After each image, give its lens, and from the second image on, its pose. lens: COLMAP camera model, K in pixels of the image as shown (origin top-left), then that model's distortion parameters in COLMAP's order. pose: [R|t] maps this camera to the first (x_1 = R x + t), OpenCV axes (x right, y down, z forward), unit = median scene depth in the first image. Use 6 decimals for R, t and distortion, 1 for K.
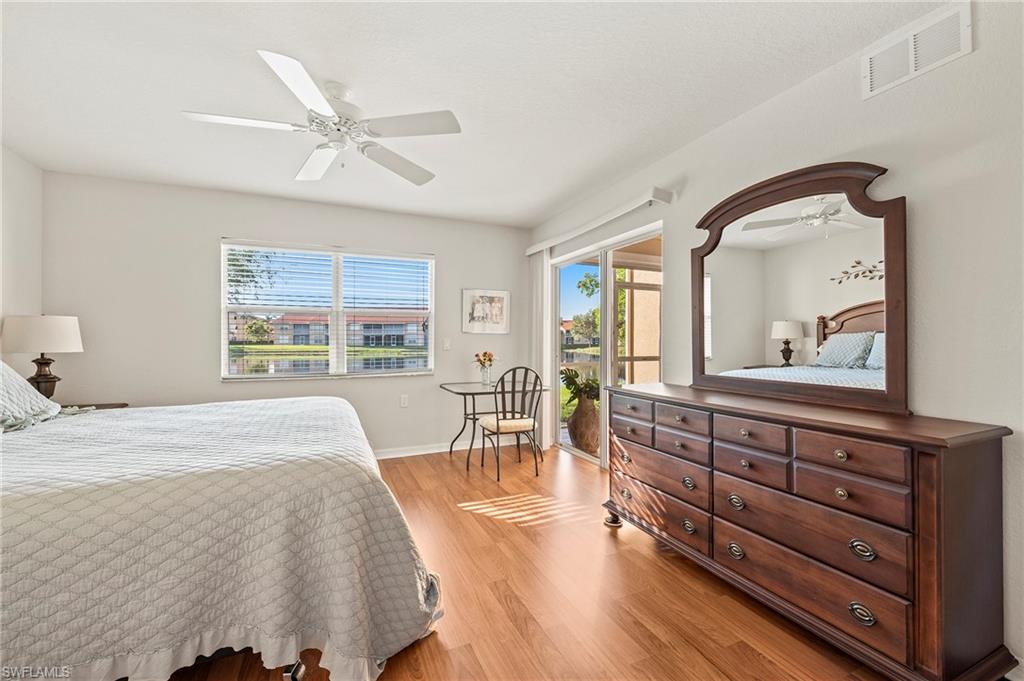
lens RADIAL K [[422.9, 0, 533.0], [0, 422.9, 339.1], [0, 0, 1]] dist [0.003440, -0.000363]
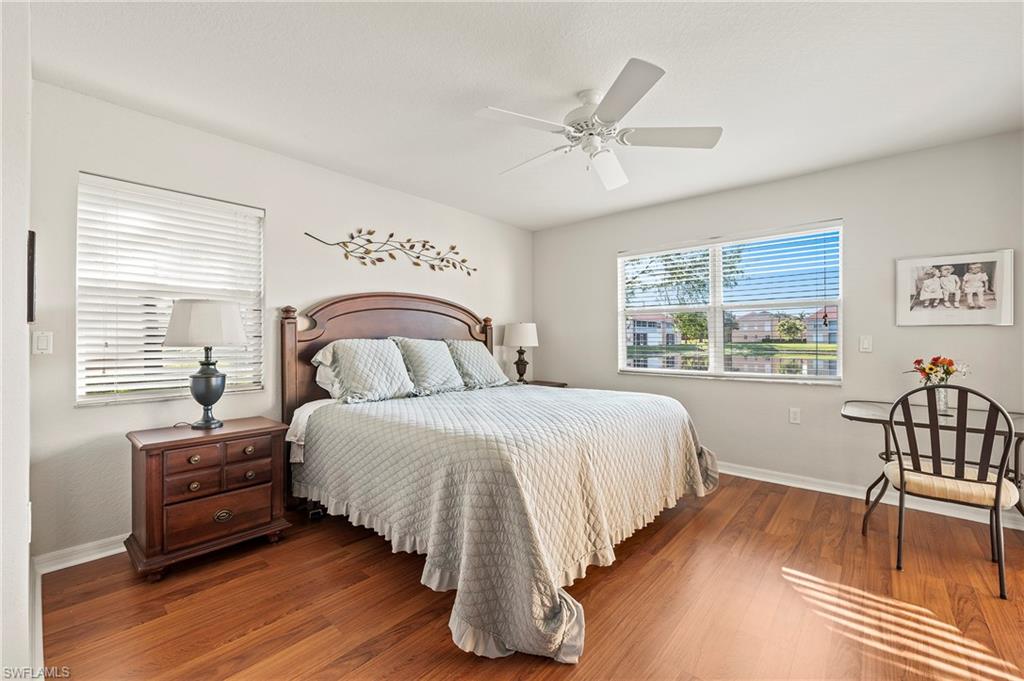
lens RADIAL K [[422.9, 0, 516.9], [0, 422.9, 338.5], [0, 0, 1]] dist [0.003440, -0.000363]
pose [[0.406248, -0.002626, -0.913759, 0.248254], [0.003969, 0.999992, -0.001109, 0.003030], [0.913754, -0.003176, 0.406255, 0.250568]]
